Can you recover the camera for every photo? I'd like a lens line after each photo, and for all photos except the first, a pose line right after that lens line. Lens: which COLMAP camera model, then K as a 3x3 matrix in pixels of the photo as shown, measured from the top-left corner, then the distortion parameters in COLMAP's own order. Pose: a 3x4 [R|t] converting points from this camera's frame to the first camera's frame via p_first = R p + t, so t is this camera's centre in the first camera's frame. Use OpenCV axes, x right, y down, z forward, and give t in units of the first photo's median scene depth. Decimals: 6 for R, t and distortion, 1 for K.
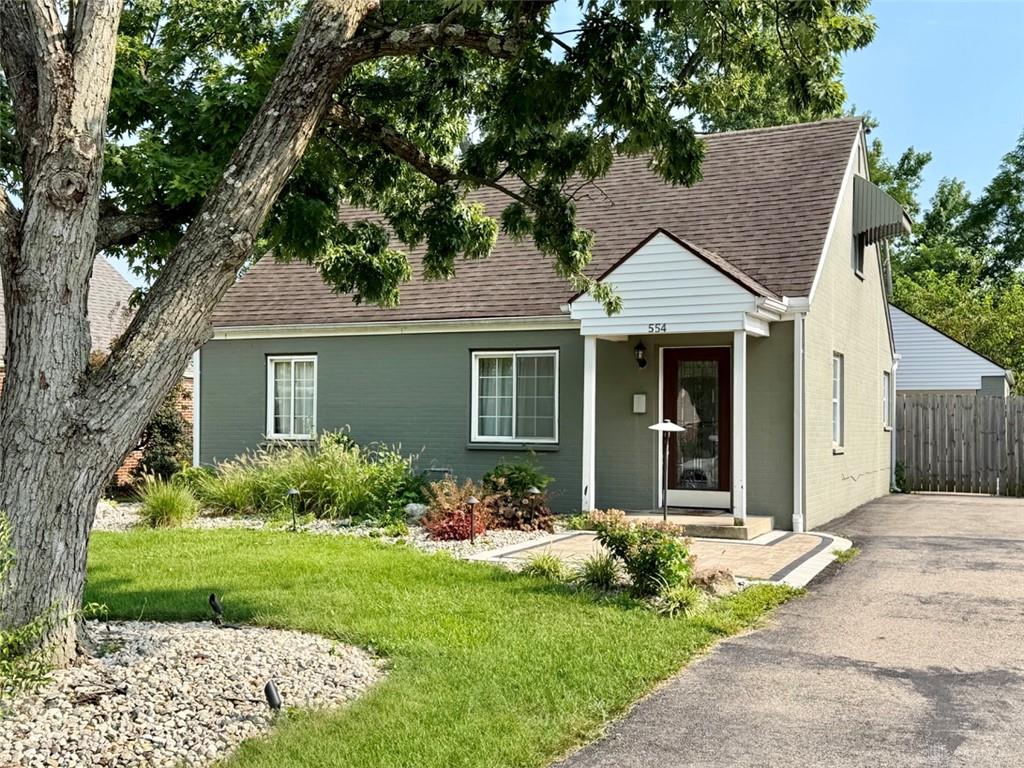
lens RADIAL K [[1091.1, 0, 509.4], [0, 1091.1, 393.6], [0, 0, 1]] dist [0.106855, 0.000000]
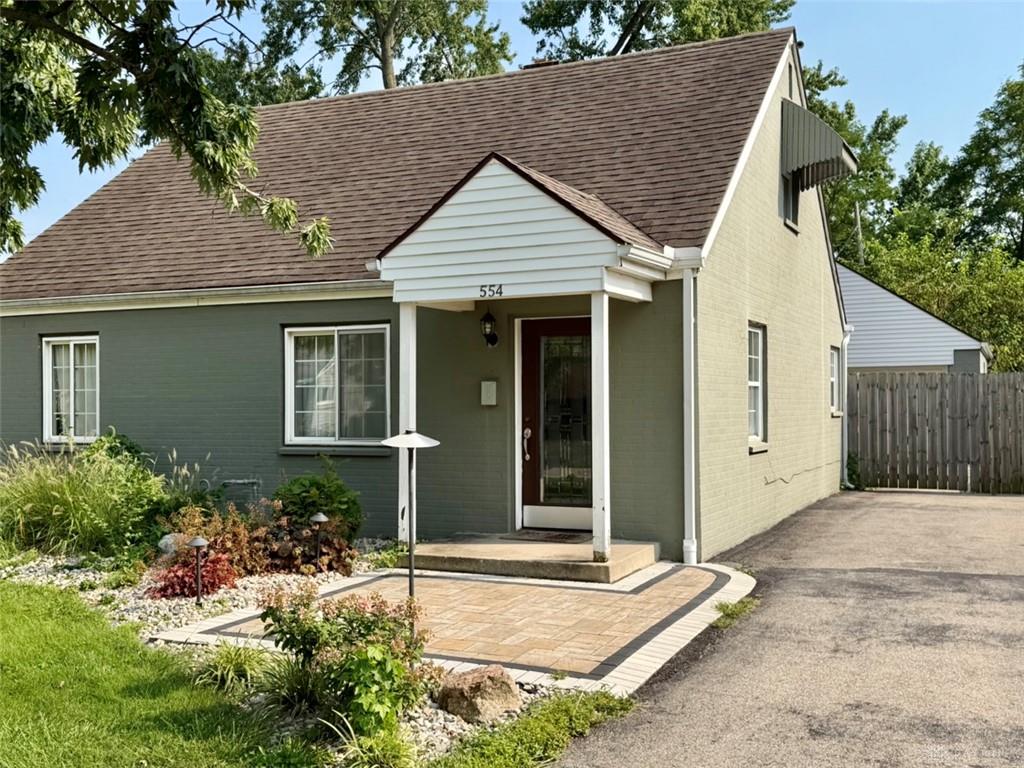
lens RADIAL K [[1091.1, 0, 489.3], [0, 1091.1, 391.1], [0, 0, 1]] dist [0.106855, 0.000000]
pose [[0.999892, -0.014452, -0.002719, 0.111735], [0.014492, 0.999776, 0.015453, -0.003573], [0.002495, -0.015490, 0.999877, 0.224397]]
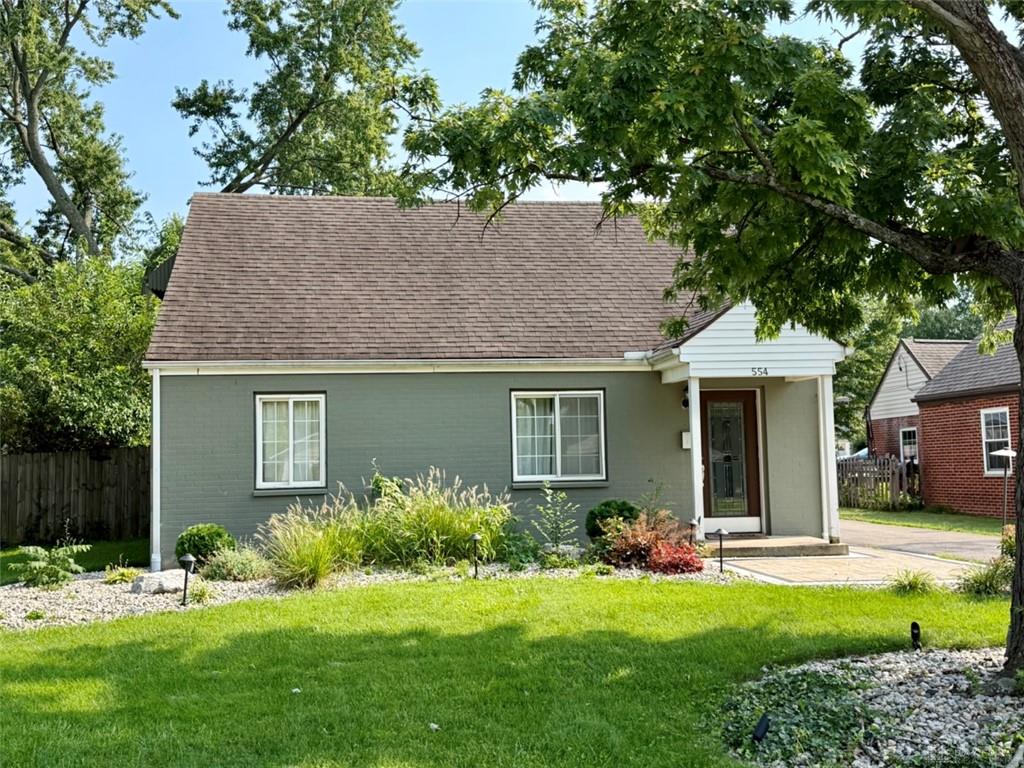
lens RADIAL K [[1091.1, 0, 507.6], [0, 1091.1, 377.3], [0, 0, 1]] dist [0.106855, 0.000000]
pose [[0.832535, 0.020590, 0.553589, -0.592090], [0.014578, 0.998149, -0.059048, 0.007597], [-0.553780, 0.057230, 0.830694, 0.167034]]
